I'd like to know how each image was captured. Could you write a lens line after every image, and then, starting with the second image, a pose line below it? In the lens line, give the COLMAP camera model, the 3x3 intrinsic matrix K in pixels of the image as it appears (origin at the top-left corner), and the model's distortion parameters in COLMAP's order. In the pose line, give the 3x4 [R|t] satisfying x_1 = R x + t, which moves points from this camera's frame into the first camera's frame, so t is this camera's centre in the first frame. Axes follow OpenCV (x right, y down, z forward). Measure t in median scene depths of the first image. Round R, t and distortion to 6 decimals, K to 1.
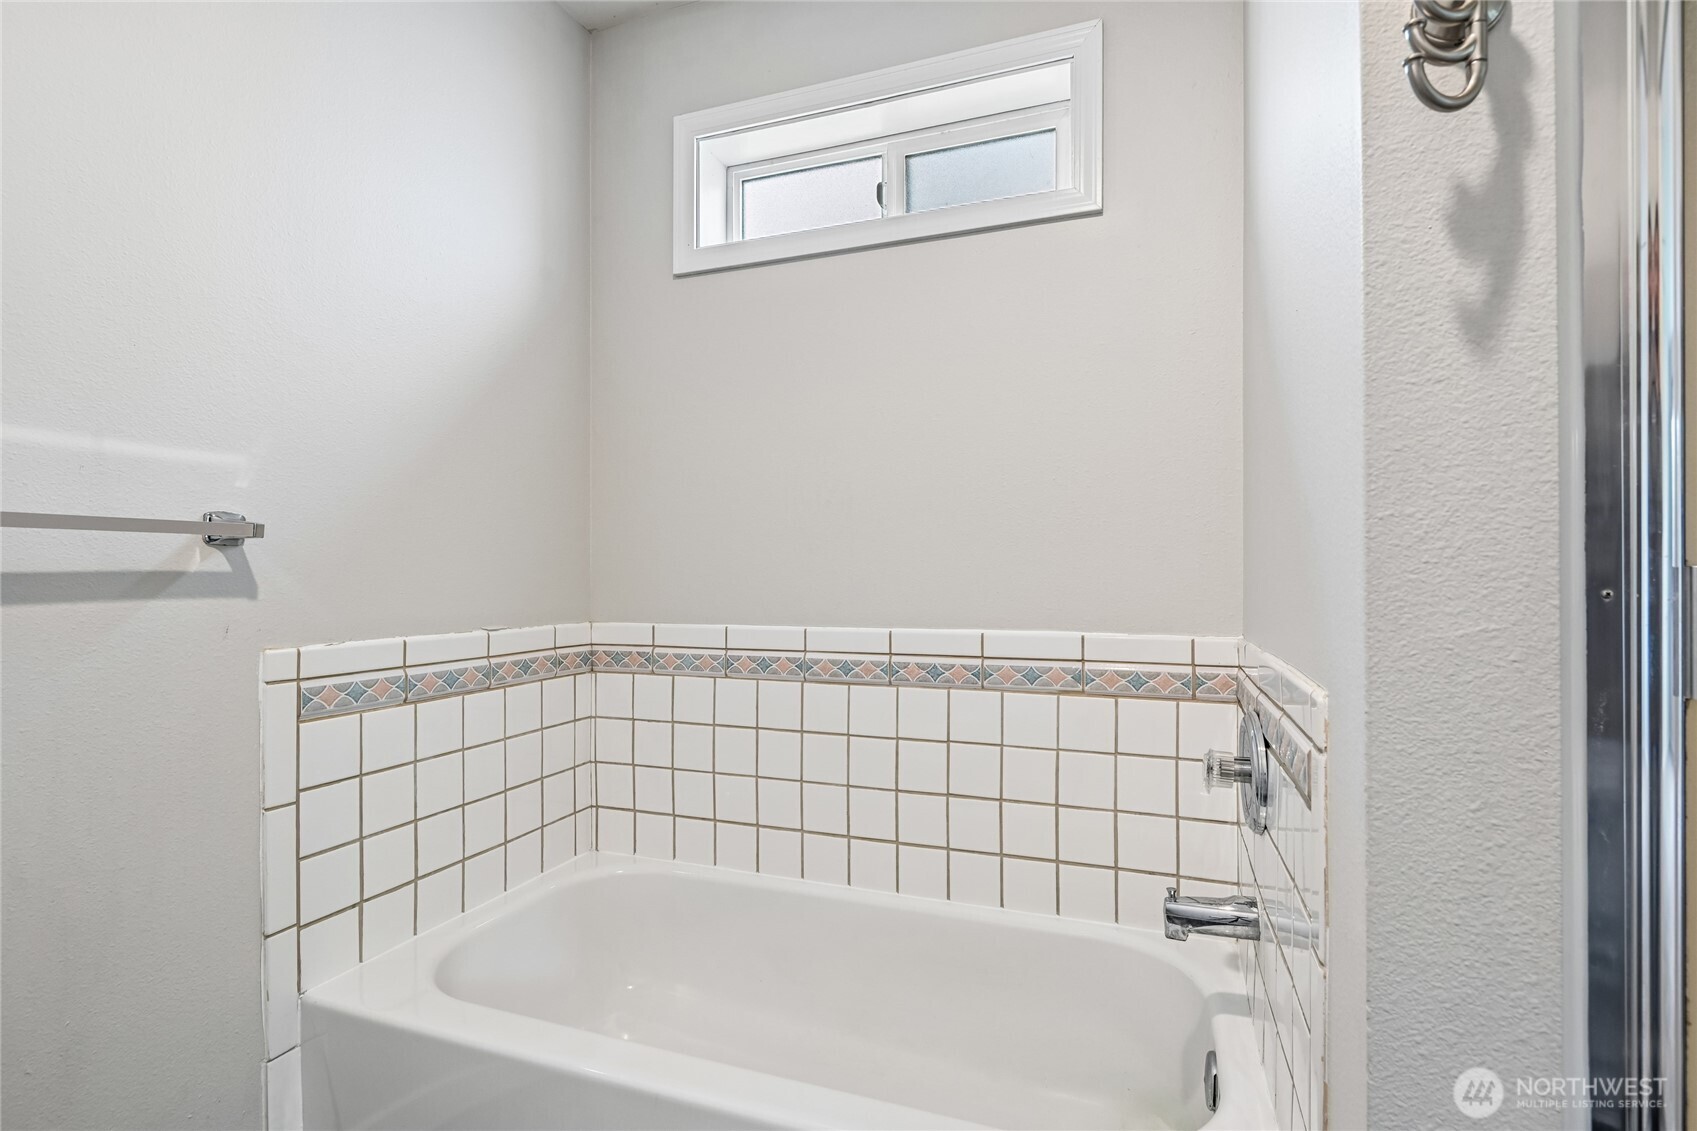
lens RADIAL K [[812.9, 0, 853.6], [0, 812.9, 572.7], [0, 0, 1]] dist [-0.018281, -0.000446]
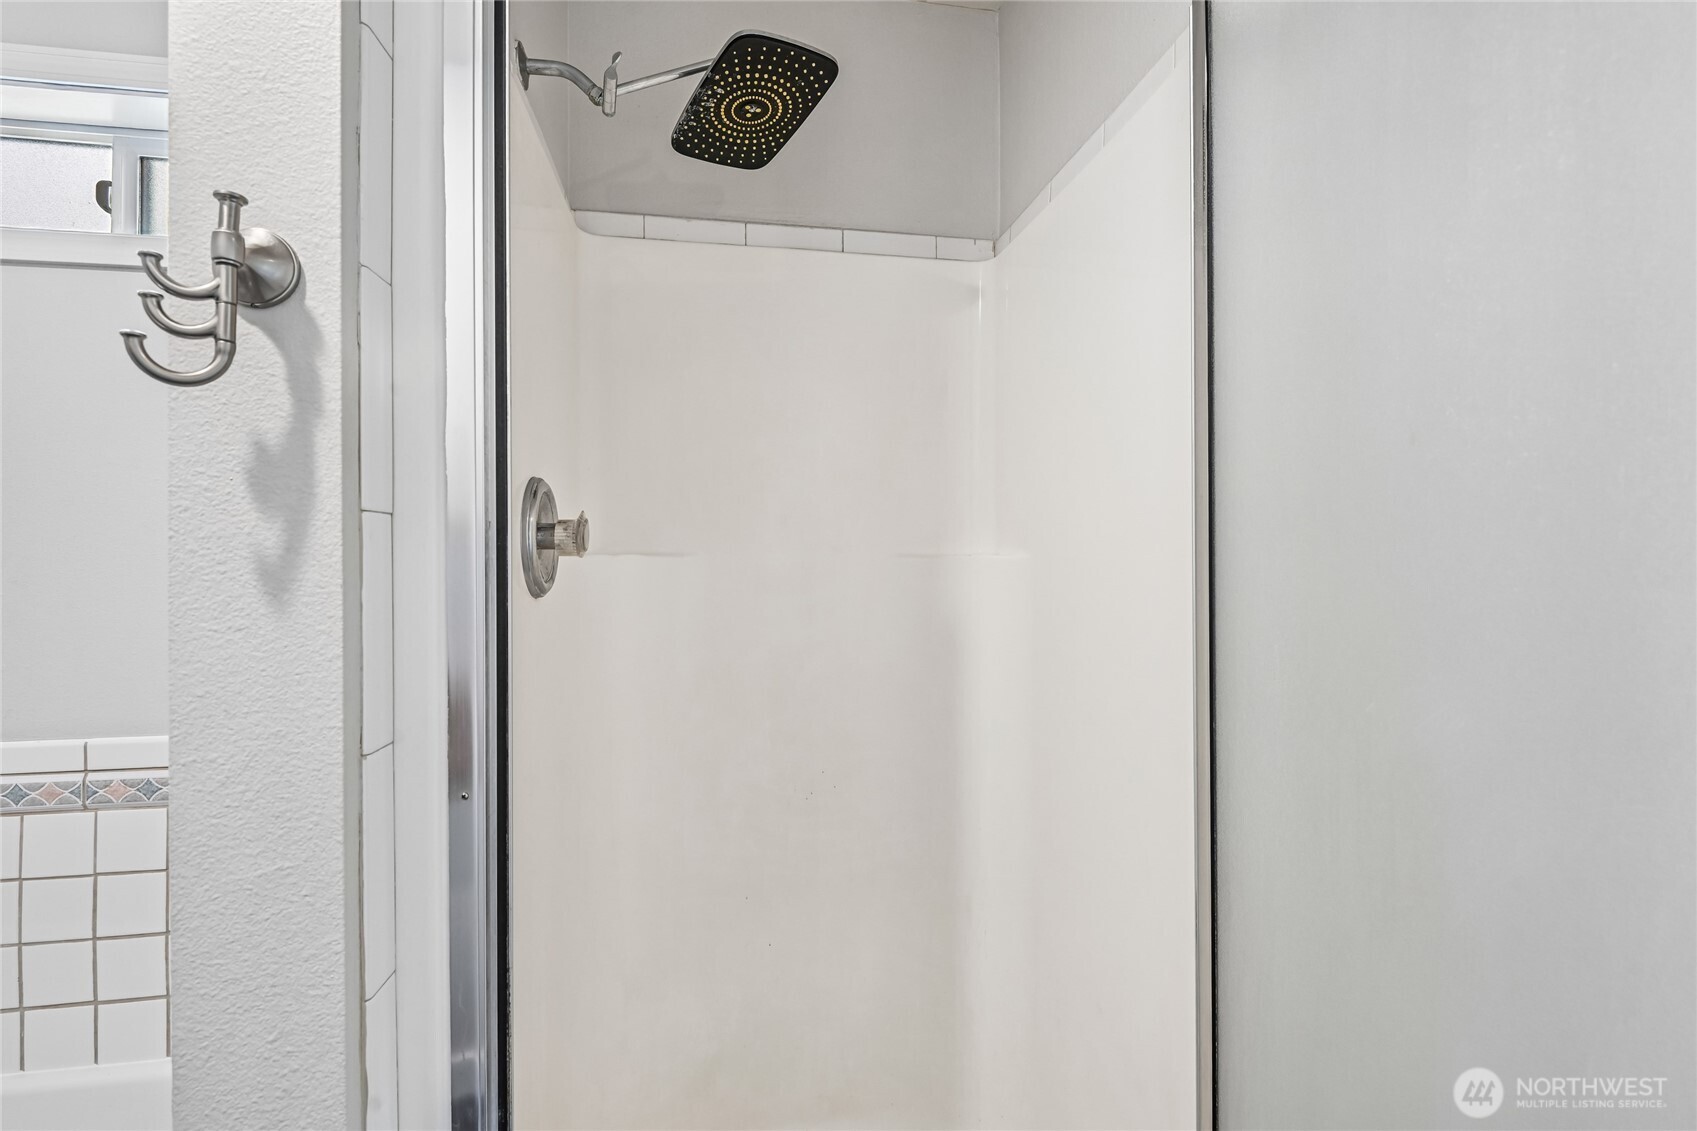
lens RADIAL K [[812.9, 0, 854.7], [0, 812.9, 566.3], [0, 0, 1]] dist [-0.018281, -0.000446]
pose [[0.835585, -0.001262, 0.549360, 0.828589], [0.006654, 0.999947, -0.007823, -0.308823], [-0.549321, 0.010192, 0.835549, -0.295570]]
